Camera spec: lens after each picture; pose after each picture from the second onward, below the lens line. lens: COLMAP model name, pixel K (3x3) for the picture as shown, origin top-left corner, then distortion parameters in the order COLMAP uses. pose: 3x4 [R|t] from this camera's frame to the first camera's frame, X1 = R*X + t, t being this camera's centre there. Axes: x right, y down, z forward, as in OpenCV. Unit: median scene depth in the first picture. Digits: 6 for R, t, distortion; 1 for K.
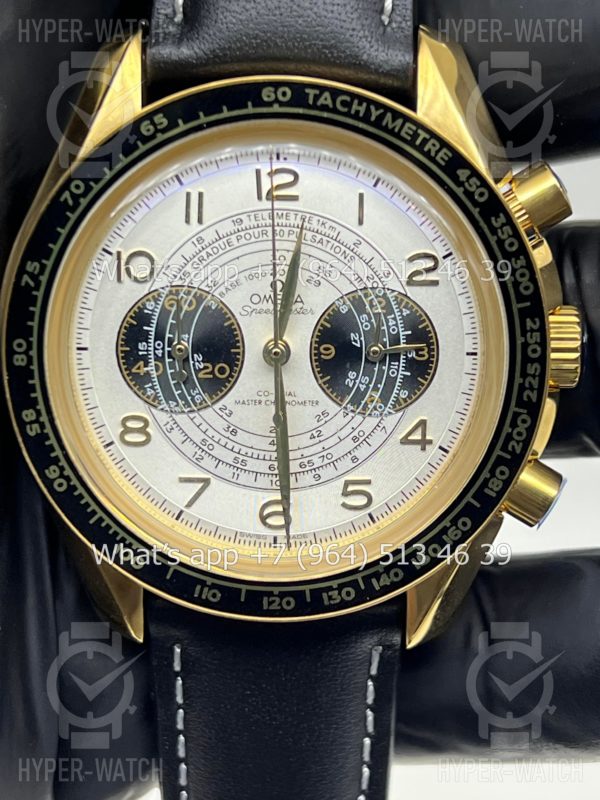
lens RADIAL K [[1898.4, 0, 300.5], [0, 1898.4, 400.8], [0, 0, 1]] dist [0.215792, 0.000000]
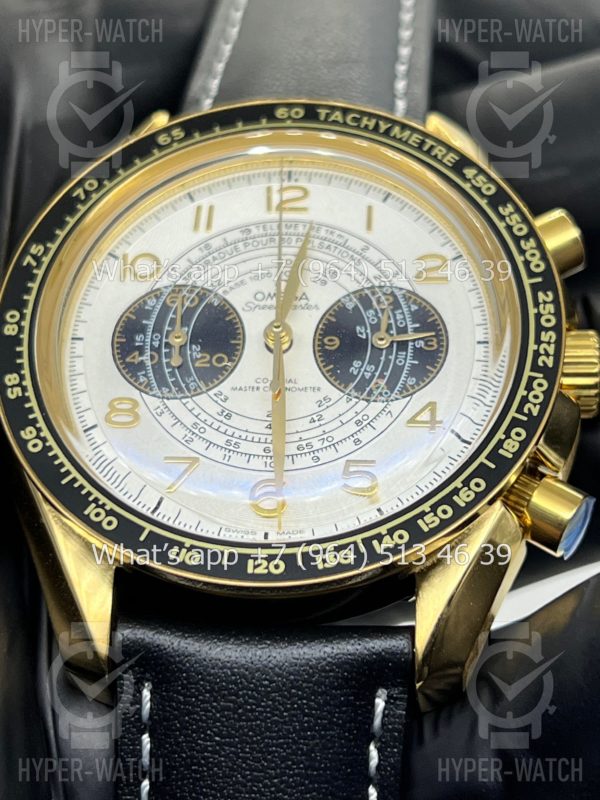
lens RADIAL K [[1842.2, 0, 296.1], [0, 1842.2, 397.2], [0, 0, 1]] dist [0.227618, 0.000000]
pose [[0.998523, 0.020239, -0.050414, 0.043842], [-0.047271, 0.781003, -0.622736, 0.575154], [0.026770, 0.624199, 0.780806, 0.294813]]
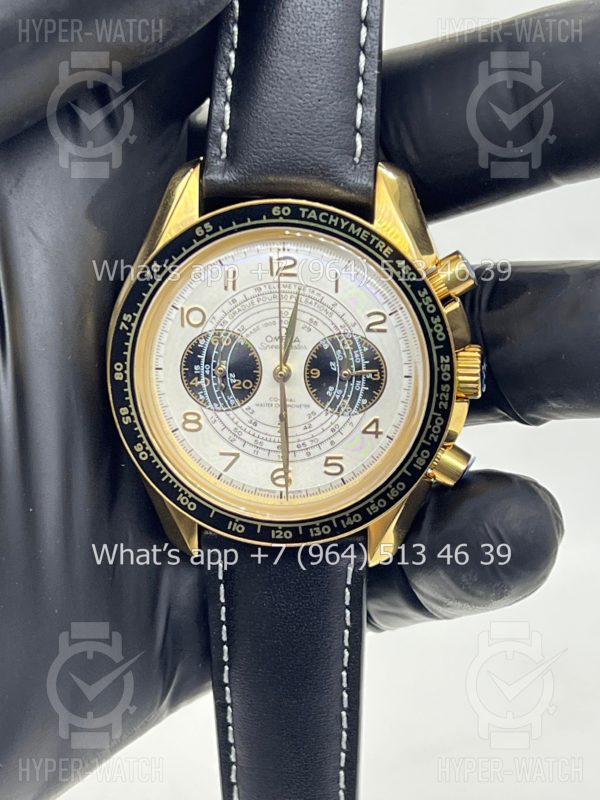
lens RADIAL K [[1898.4, 0, 296.9], [0, 1898.4, 400.8], [0, 0, 1]] dist [0.215792, 0.000000]
pose [[0.996427, 0.018352, -0.082441, 0.127821], [-0.015205, 0.999138, 0.038640, -0.063326], [0.083079, -0.037248, 0.995847, -0.544824]]
